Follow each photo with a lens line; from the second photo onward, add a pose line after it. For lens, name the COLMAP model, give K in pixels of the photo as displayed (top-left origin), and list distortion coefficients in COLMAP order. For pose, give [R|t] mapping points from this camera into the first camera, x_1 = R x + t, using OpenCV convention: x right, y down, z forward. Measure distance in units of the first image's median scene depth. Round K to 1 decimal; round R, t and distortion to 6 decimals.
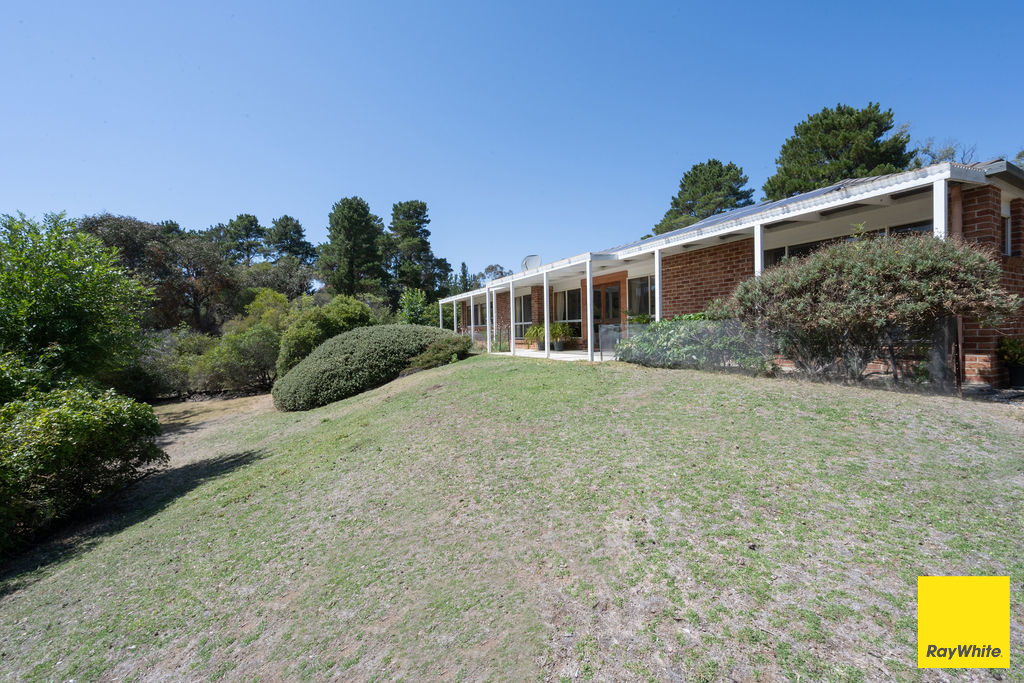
lens RADIAL K [[402.7, 0, 510.8], [0, 402.7, 336.6], [0, 0, 1]] dist [-0.000514, -0.000347]
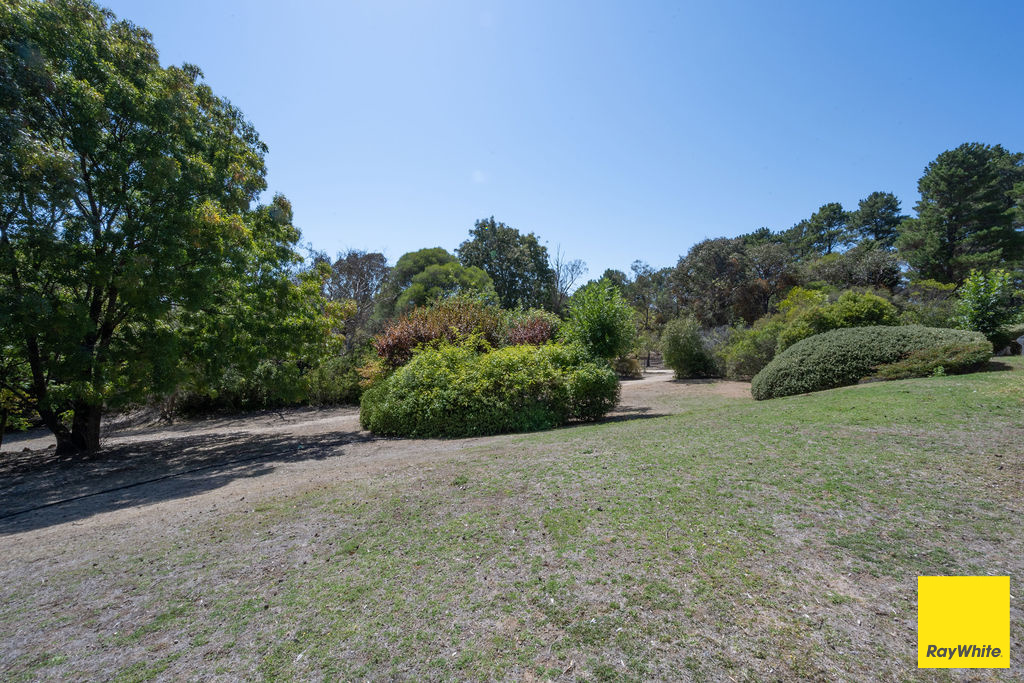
lens RADIAL K [[402.7, 0, 509.0], [0, 402.7, 335.7], [0, 0, 1]] dist [-0.000514, -0.000347]
pose [[0.256447, 0.030923, -0.966064, 0.133545], [-0.005276, 0.999518, 0.030593, -0.011991], [0.966544, -0.002749, 0.256486, -0.004500]]
